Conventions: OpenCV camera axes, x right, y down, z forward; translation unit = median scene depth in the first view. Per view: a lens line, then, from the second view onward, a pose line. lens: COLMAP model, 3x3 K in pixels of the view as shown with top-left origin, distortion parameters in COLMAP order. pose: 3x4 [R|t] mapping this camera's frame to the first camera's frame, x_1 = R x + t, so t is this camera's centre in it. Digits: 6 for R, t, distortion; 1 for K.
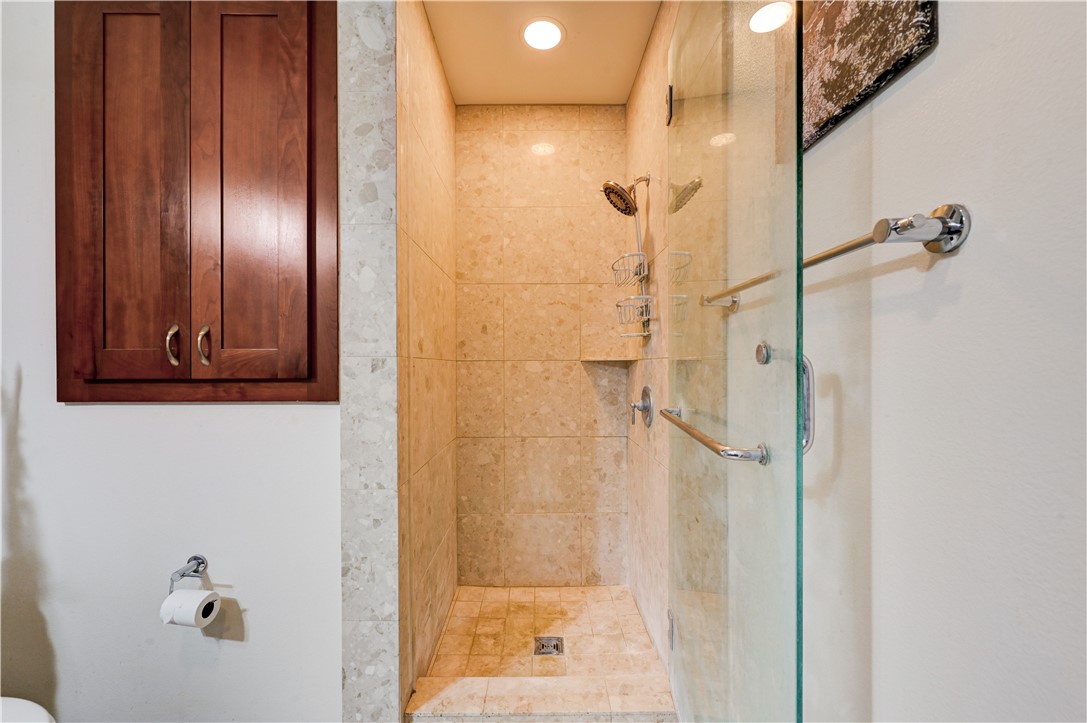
lens RADIAL K [[428.6, 0, 545.4], [0, 428.6, 369.4], [0, 0, 1]] dist [-0.003310, 0.000813]
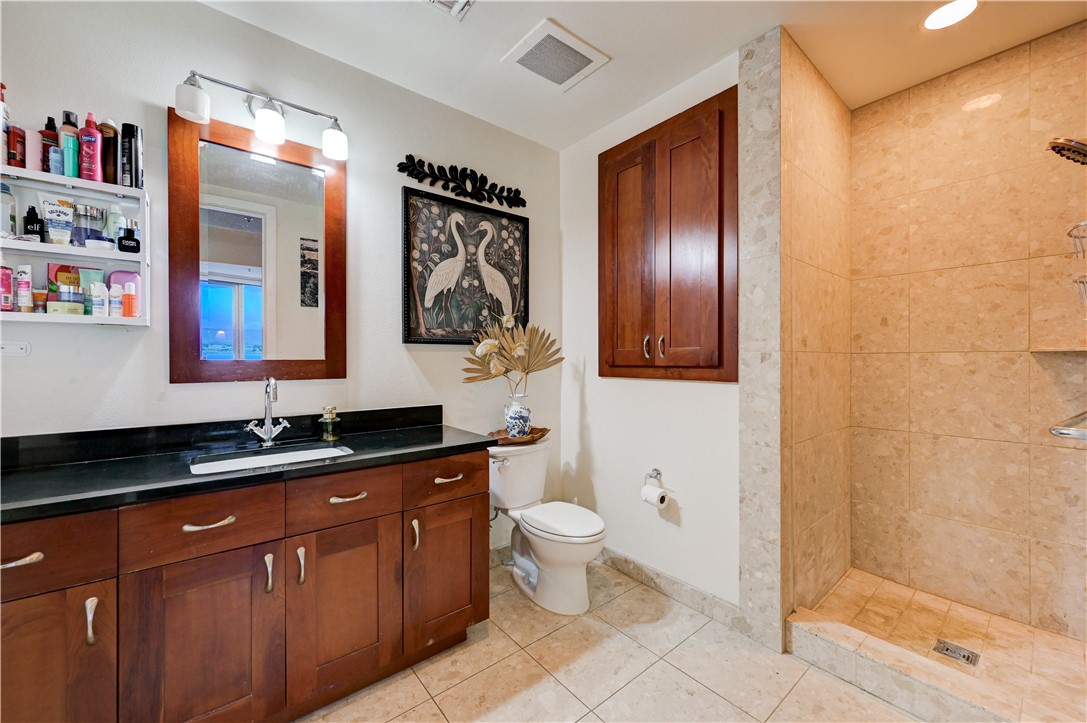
lens RADIAL K [[428.6, 0, 543.9], [0, 428.6, 359.7], [0, 0, 1]] dist [-0.003310, 0.000813]
pose [[0.627982, 0.001310, -0.778227, 0.235677], [-0.006111, 0.999976, -0.003248, 0.006132], [0.778204, 0.006795, 0.627975, -0.428208]]
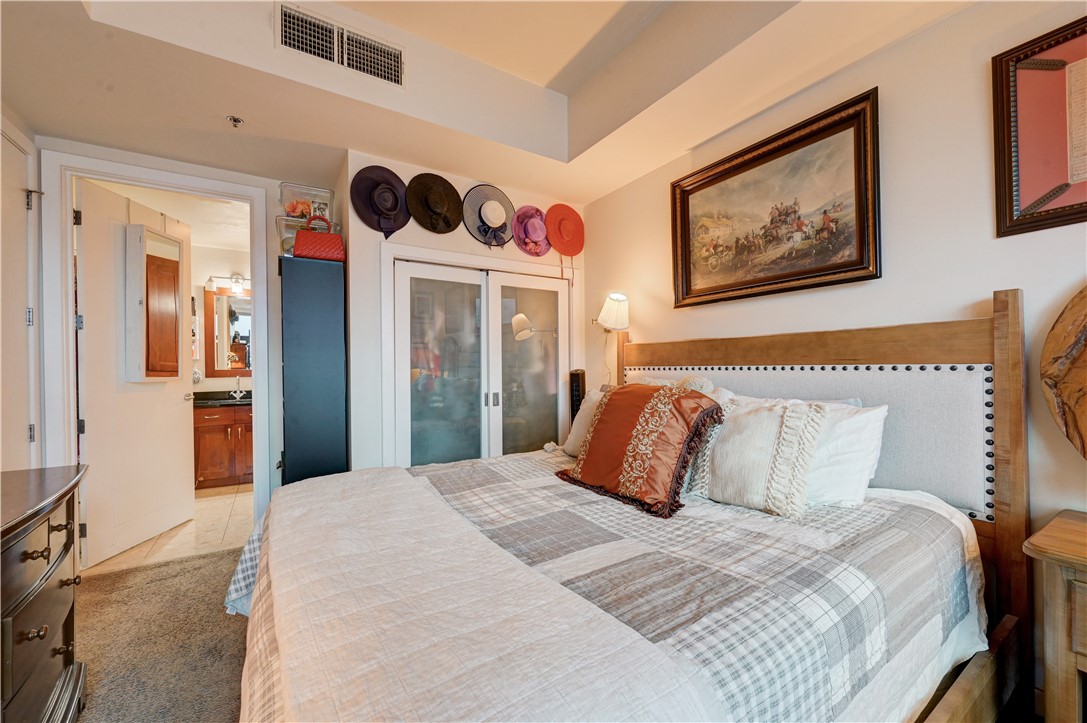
lens RADIAL K [[428.6, 0, 553.4], [0, 428.6, 359.6], [0, 0, 1]] dist [-0.003310, 0.000813]
pose [[0.538344, -0.009965, -0.842666, 3.333250], [0.006843, 0.999949, -0.007453, -0.037110], [0.842697, -0.001755, 0.538385, 0.050468]]
